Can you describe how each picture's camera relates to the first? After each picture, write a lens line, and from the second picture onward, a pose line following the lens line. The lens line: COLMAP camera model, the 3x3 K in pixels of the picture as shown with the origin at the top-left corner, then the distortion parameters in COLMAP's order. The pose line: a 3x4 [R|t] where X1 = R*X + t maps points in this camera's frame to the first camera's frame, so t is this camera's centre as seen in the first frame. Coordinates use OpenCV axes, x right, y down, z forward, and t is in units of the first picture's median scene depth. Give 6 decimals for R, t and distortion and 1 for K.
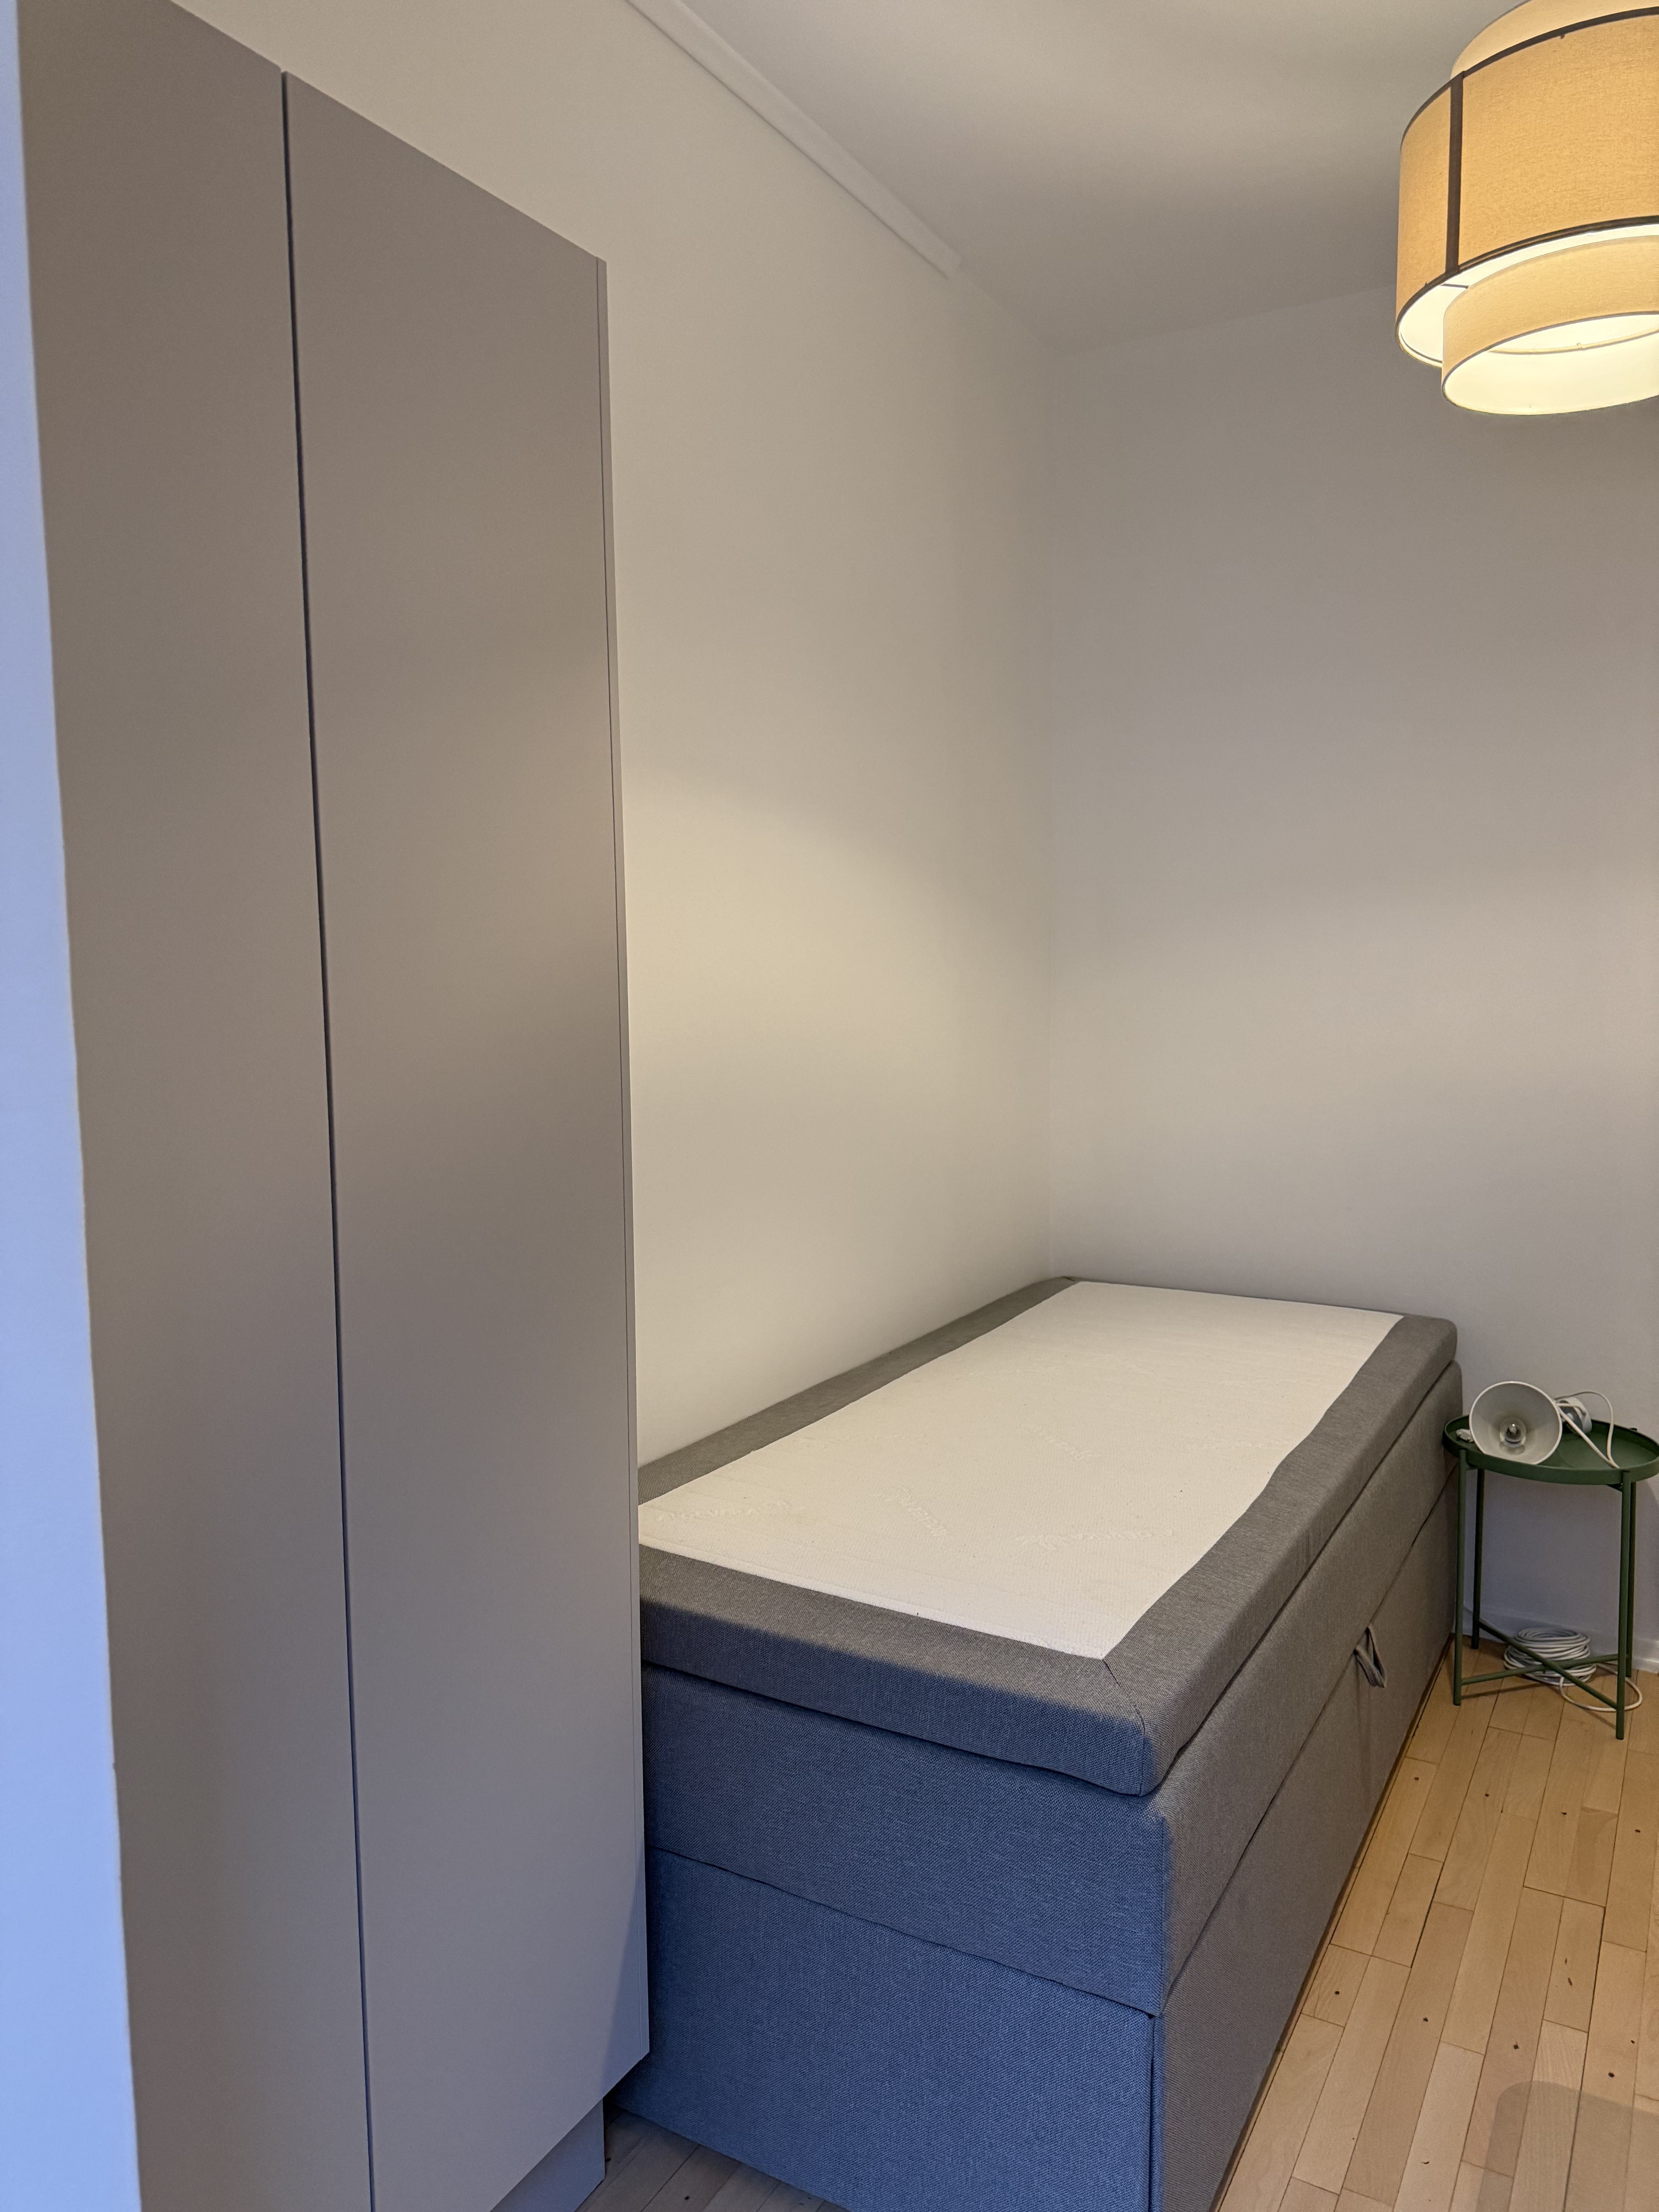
lens RADIAL K [[1589.9, 0, 839.5], [0, 1589.9, 1093.0], [0, 0, 1]] dist [0.003765, 0.001218]
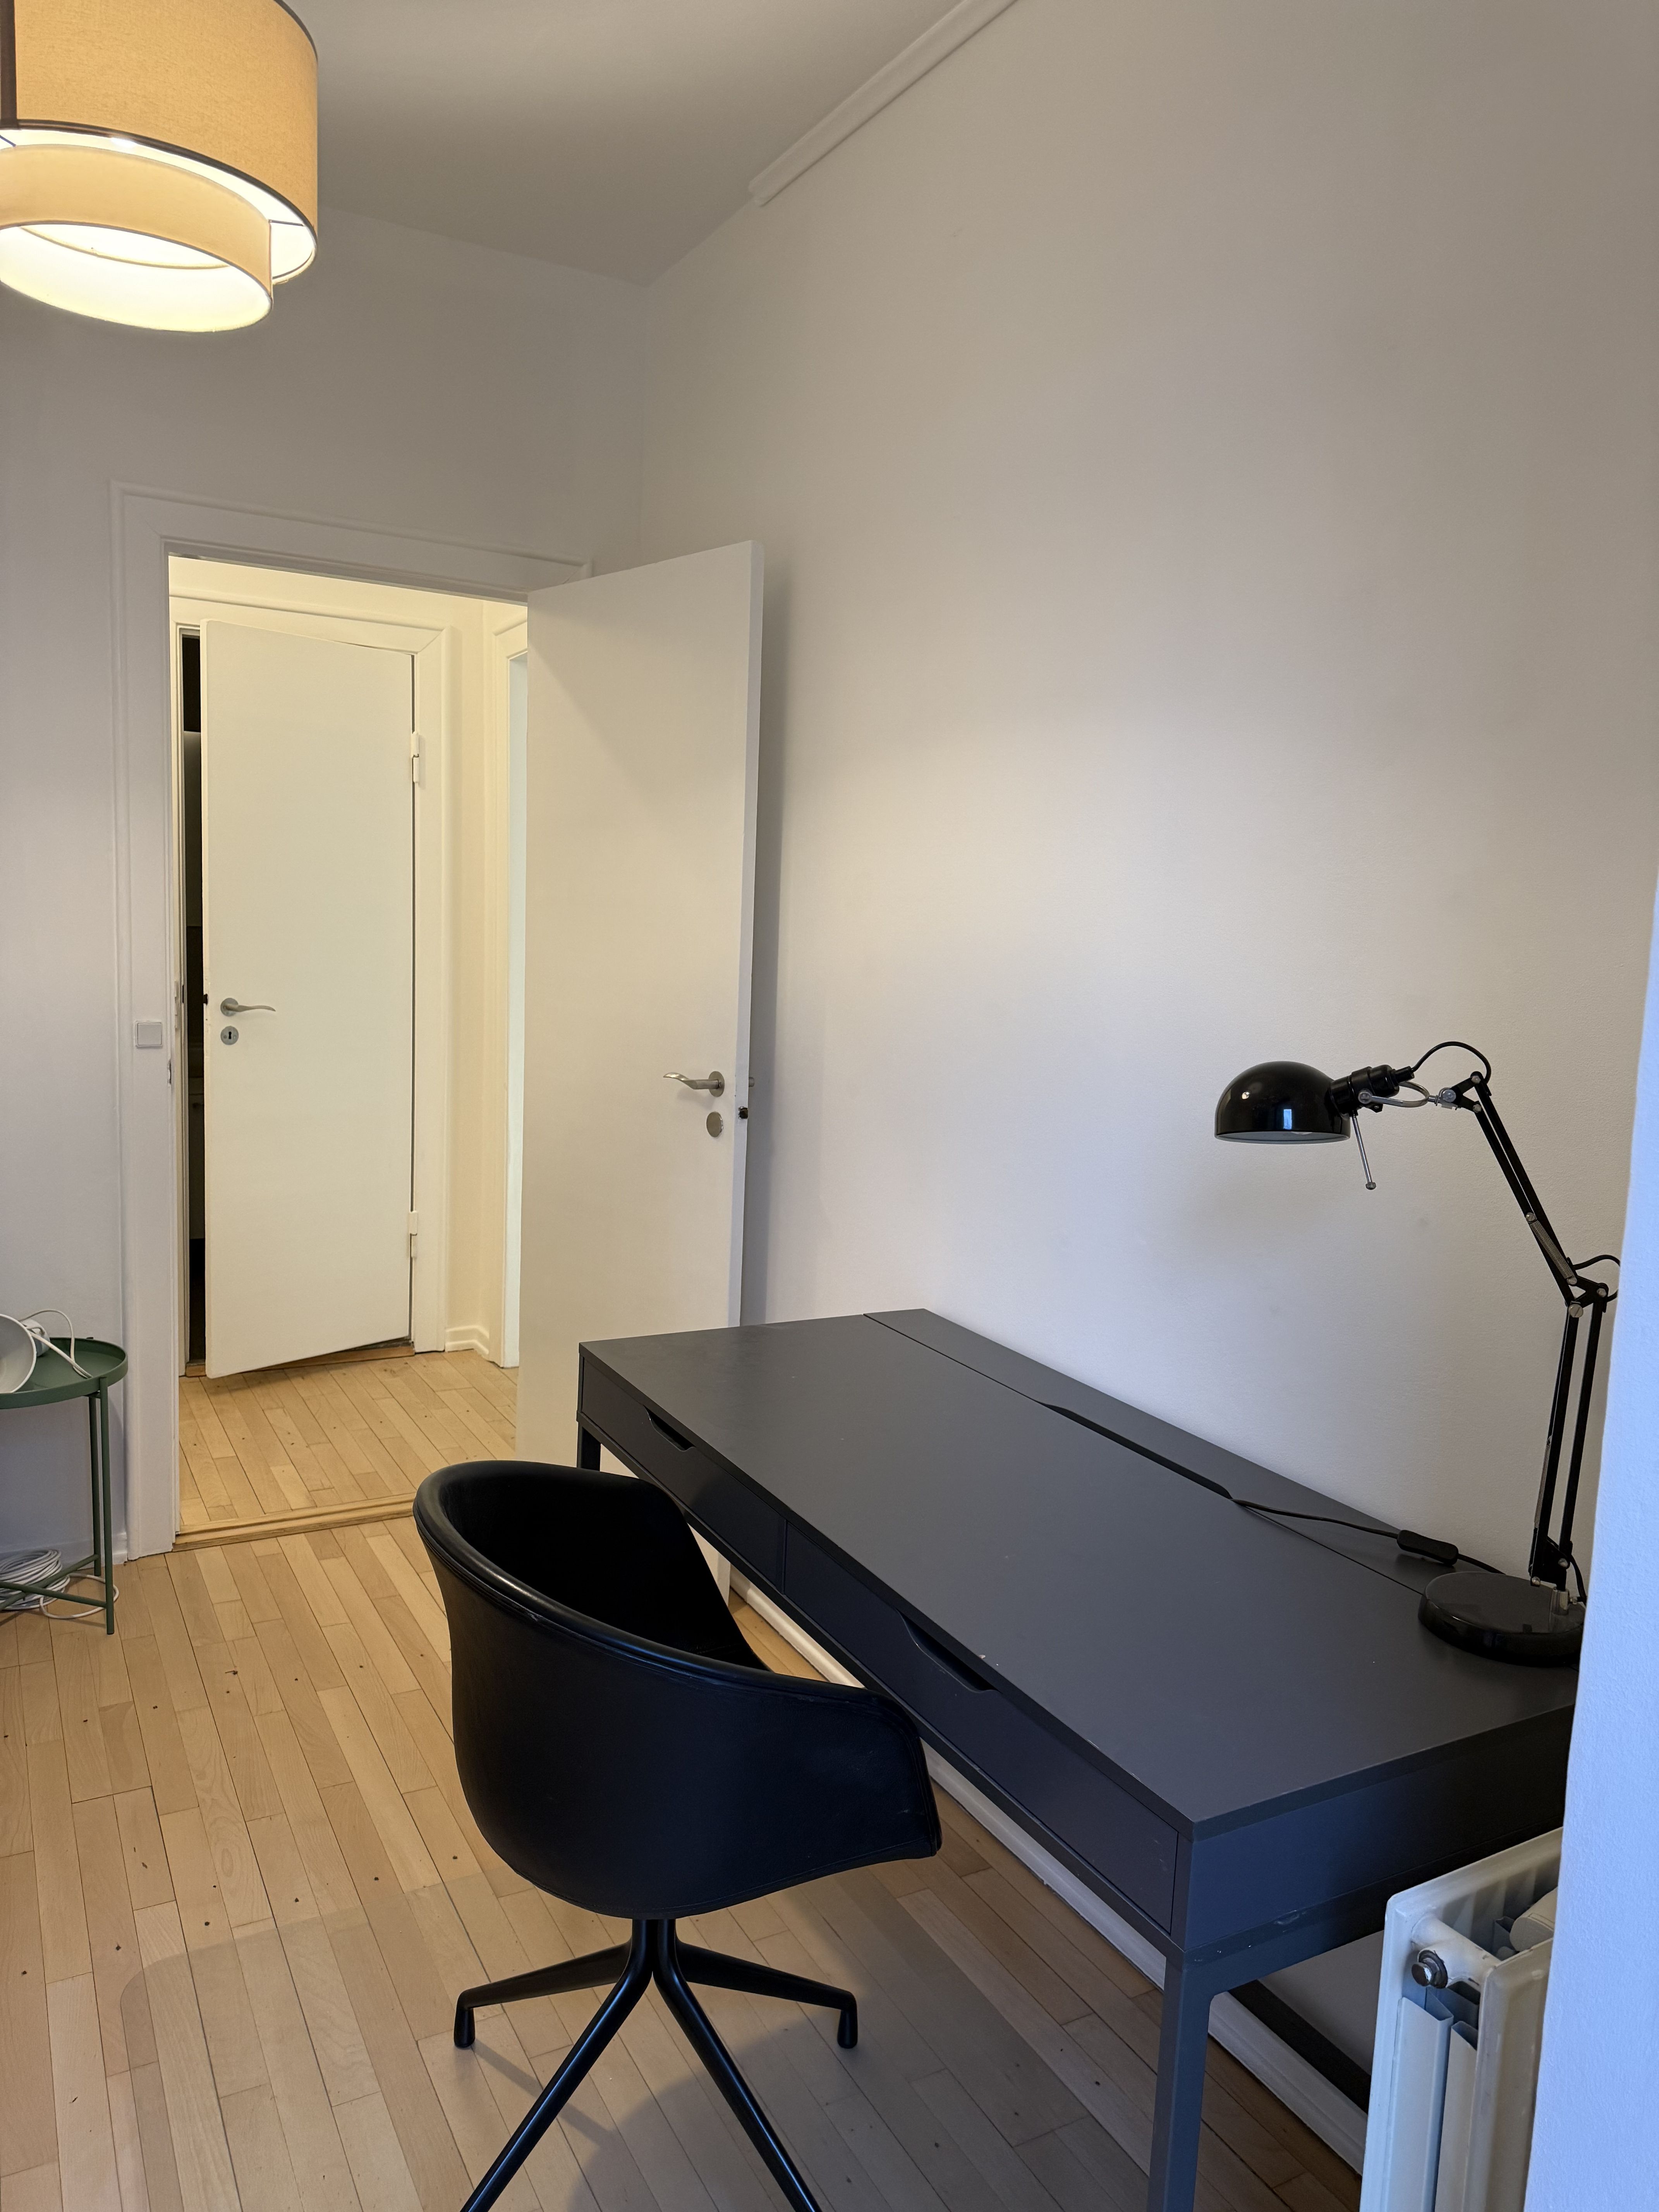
lens RADIAL K [[1589.9, 0, 839.5], [0, 1589.9, 1093.0], [0, 0, 1]] dist [0.003765, 0.001218]
pose [[0.529100, -0.075740, 0.845173, -0.106867], [0.032867, 0.997090, 0.068778, -0.000533], [-0.847923, -0.008612, 0.530050, 0.053094]]
